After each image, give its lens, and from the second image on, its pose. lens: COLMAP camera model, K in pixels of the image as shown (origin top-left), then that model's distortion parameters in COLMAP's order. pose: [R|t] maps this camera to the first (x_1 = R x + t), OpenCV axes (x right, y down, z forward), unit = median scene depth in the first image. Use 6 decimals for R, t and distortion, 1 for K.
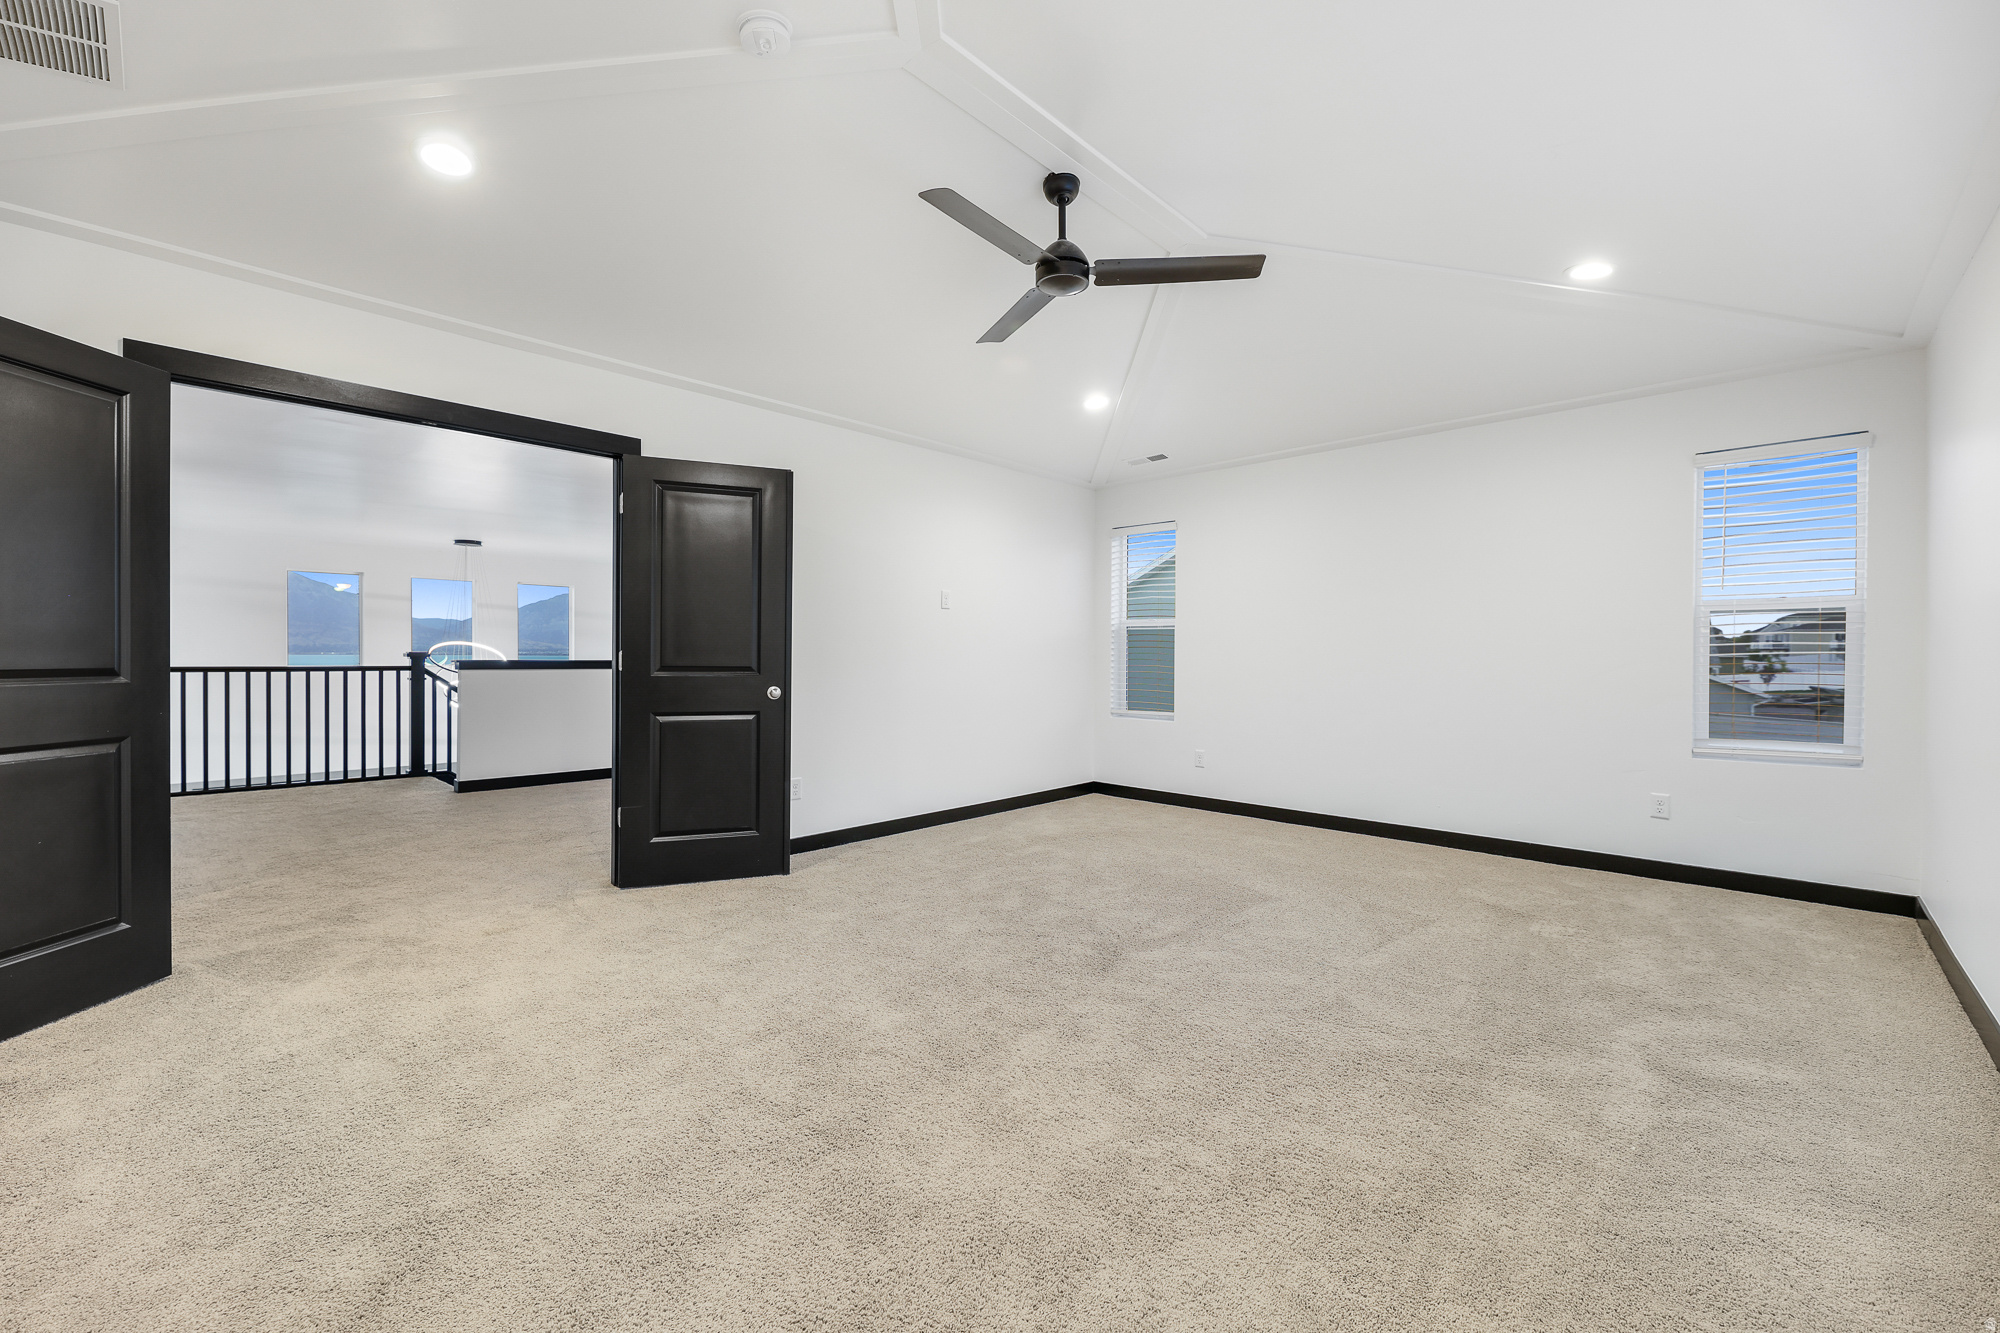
lens RADIAL K [[805.0, 0, 1009.9], [0, 805.0, 666.6], [0, 0, 1]] dist [0.000229, -0.000263]
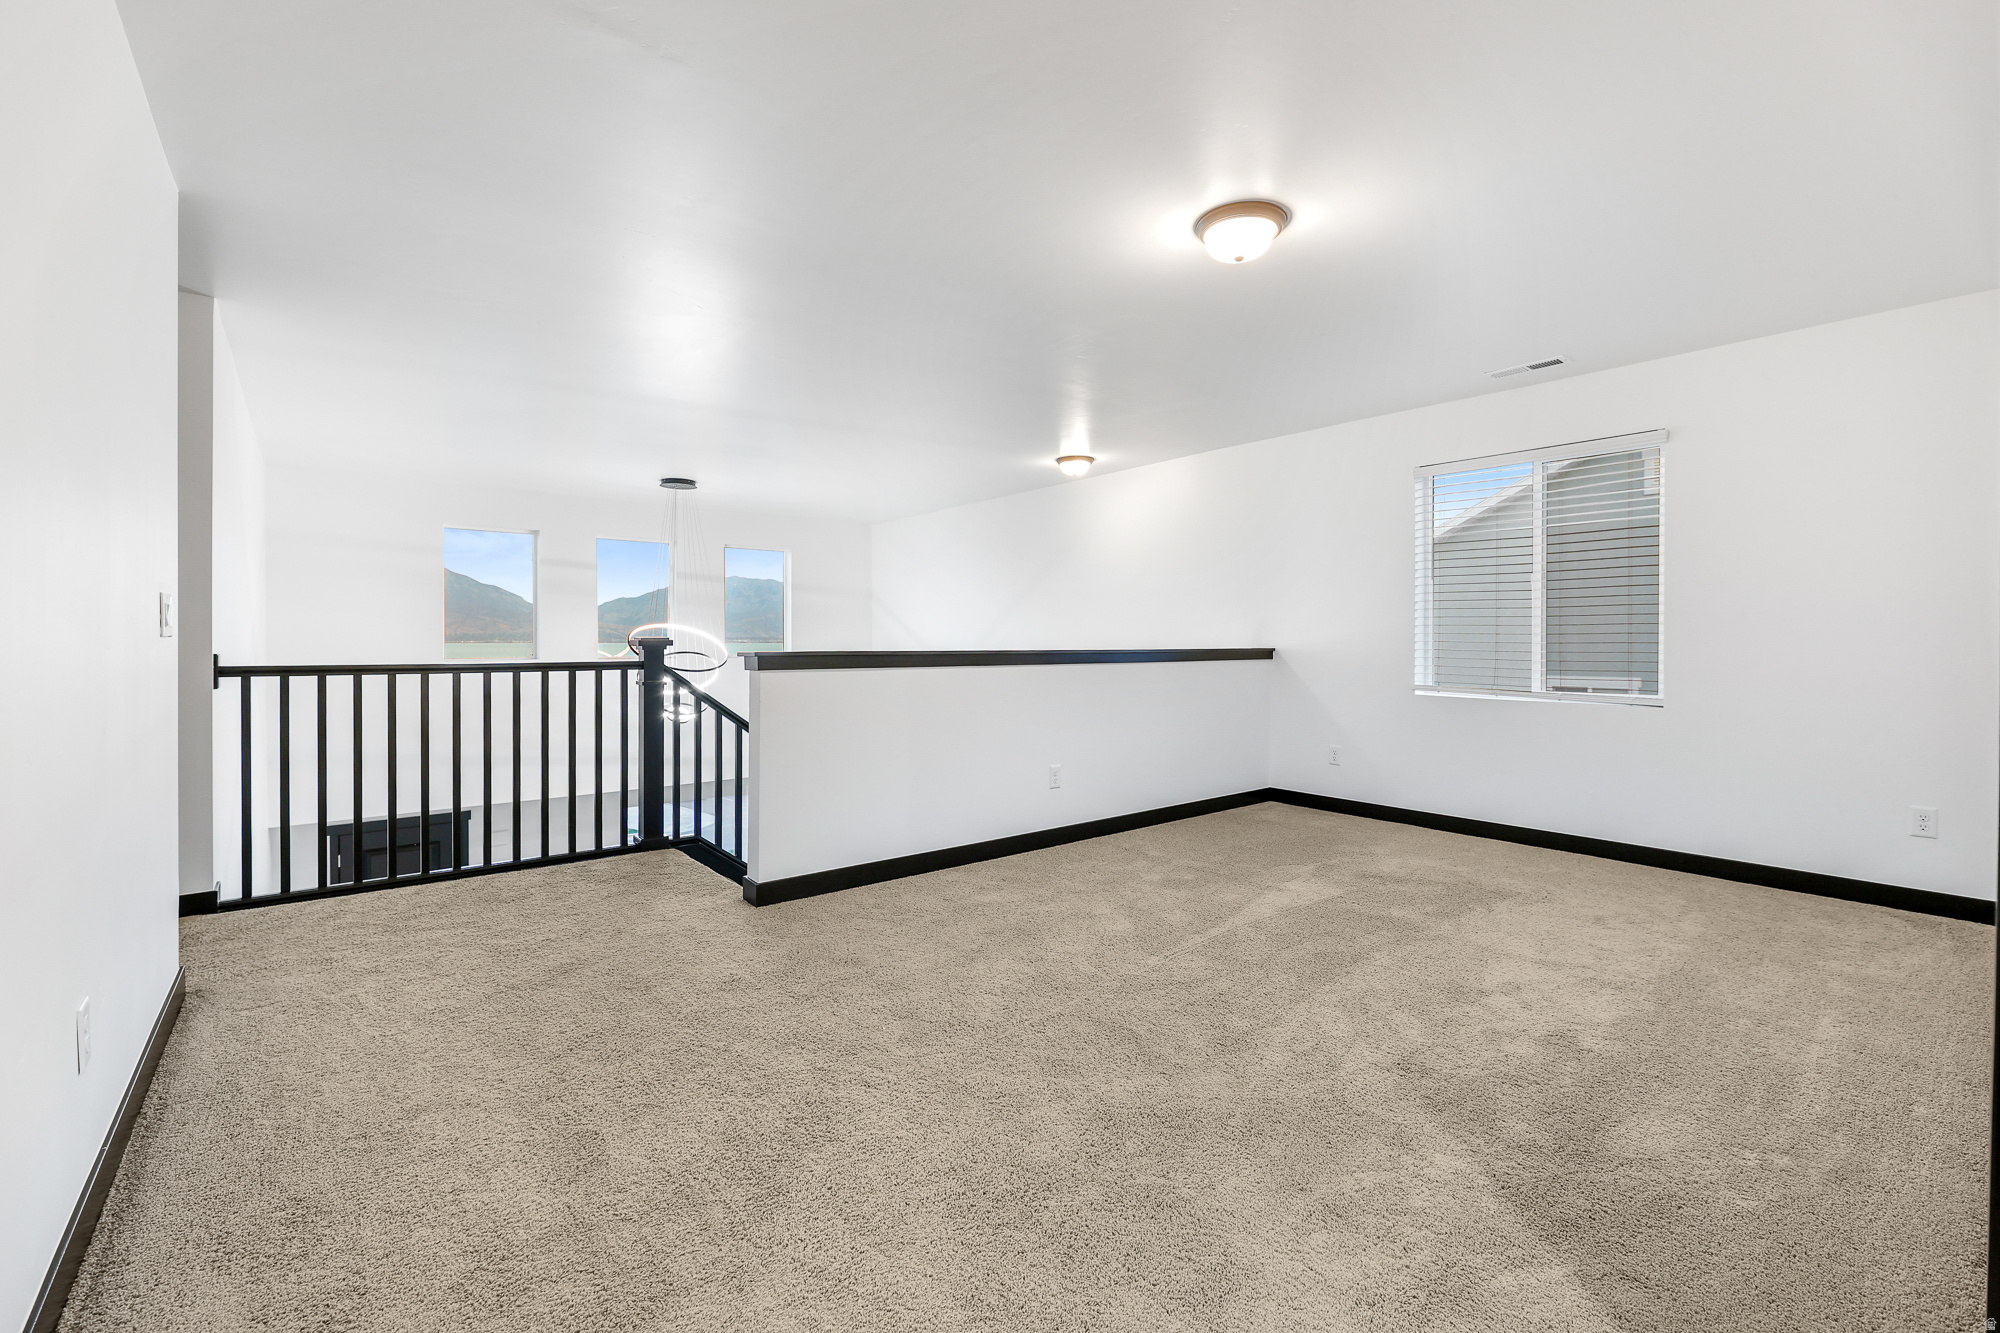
lens RADIAL K [[805.0, 0, 990.4], [0, 805.0, 657.5], [0, 0, 1]] dist [0.000229, -0.000263]
pose [[0.992731, -0.003145, -0.120310, -0.401430], [0.003158, 0.999995, -0.000081, -0.002937], [0.120310, -0.000300, 0.992736, 0.425402]]
